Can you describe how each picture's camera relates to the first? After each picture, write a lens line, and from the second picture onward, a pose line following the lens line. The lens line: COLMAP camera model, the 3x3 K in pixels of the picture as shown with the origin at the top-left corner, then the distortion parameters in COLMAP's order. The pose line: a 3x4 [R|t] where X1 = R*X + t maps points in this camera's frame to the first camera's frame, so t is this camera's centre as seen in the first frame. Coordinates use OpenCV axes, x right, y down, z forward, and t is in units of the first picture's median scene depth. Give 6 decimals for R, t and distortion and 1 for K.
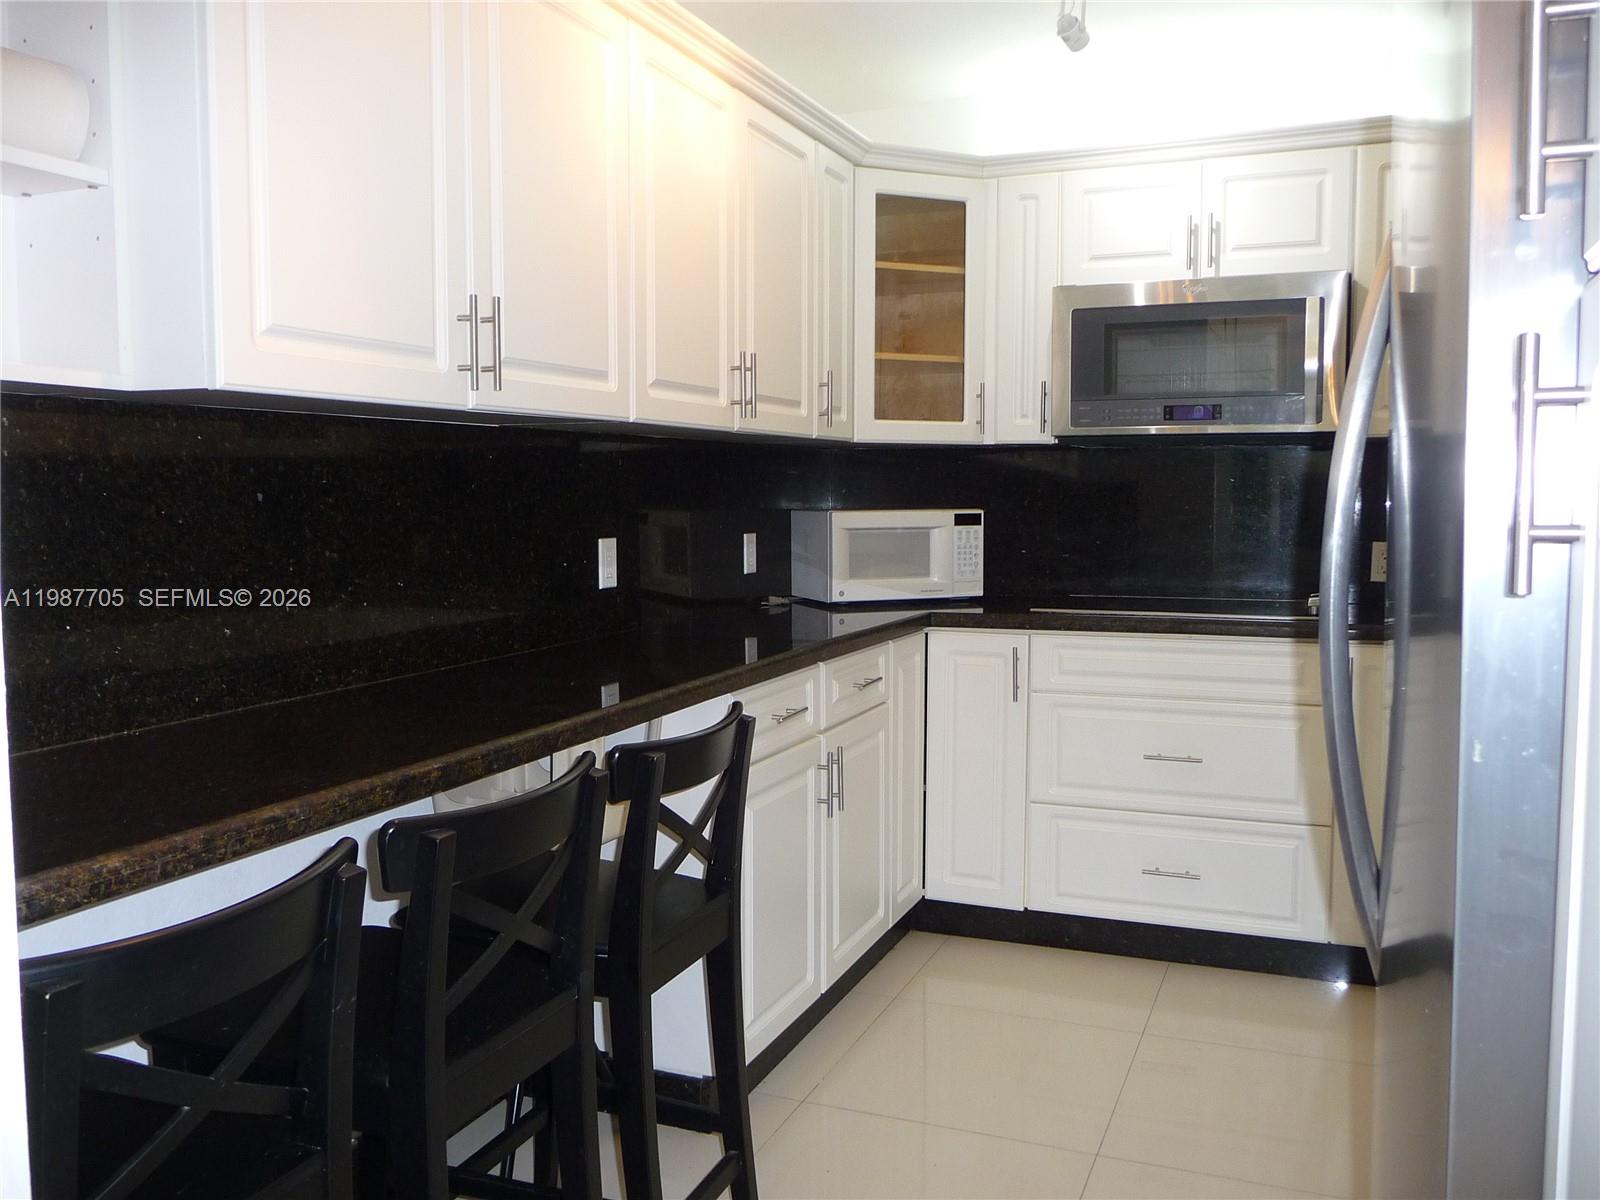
lens RADIAL K [[1327.4, 0, 809.8], [0, 1327.4, 595.7], [0, 0, 1]] dist [-0.042241, 0.052773]
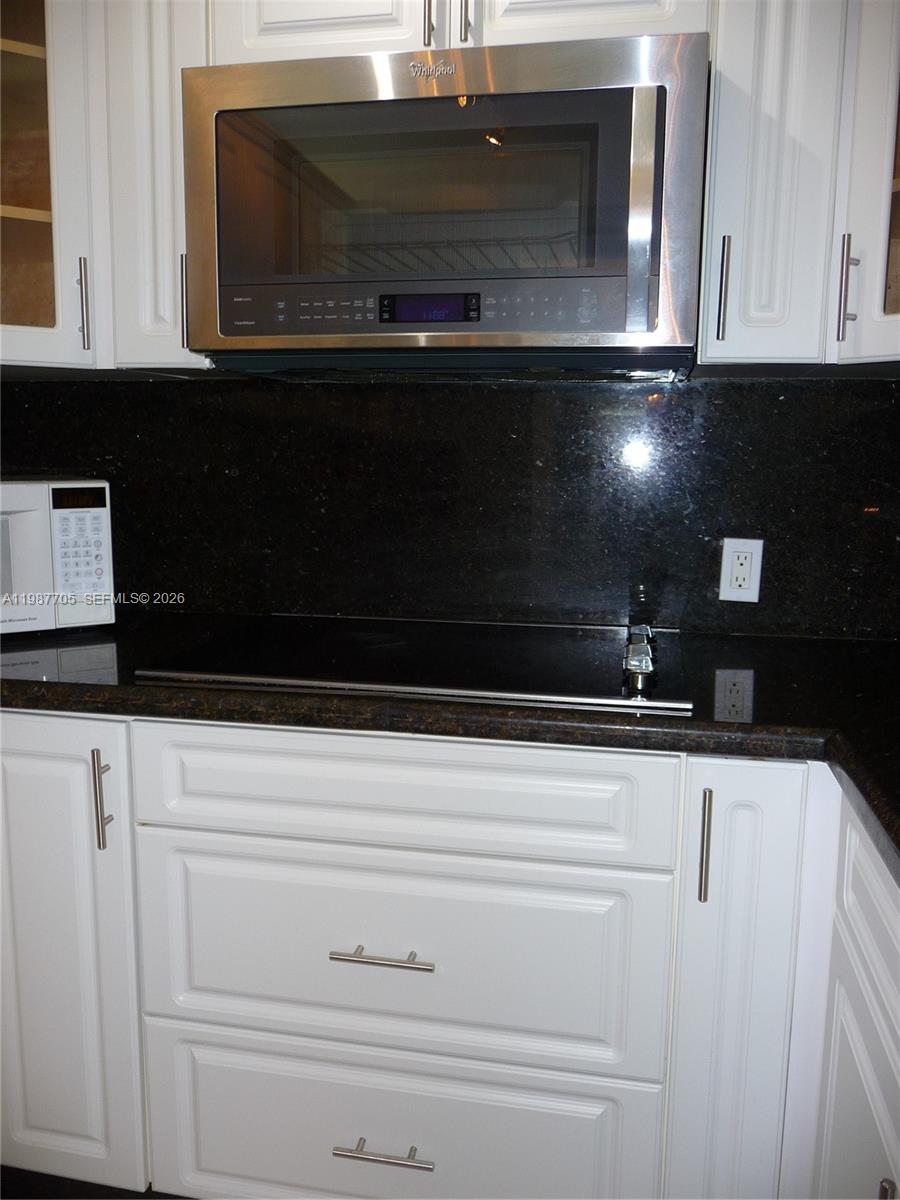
lens RADIAL K [[995.5, 0, 444.4], [0, 995.5, 600.1], [0, 0, 1]] dist [-0.042241, 0.052773]
pose [[0.982444, -0.012221, 0.186157, 0.201622], [-0.000302, 0.997746, 0.067098, -0.042756], [-0.186557, -0.065976, 0.980226, 0.546863]]
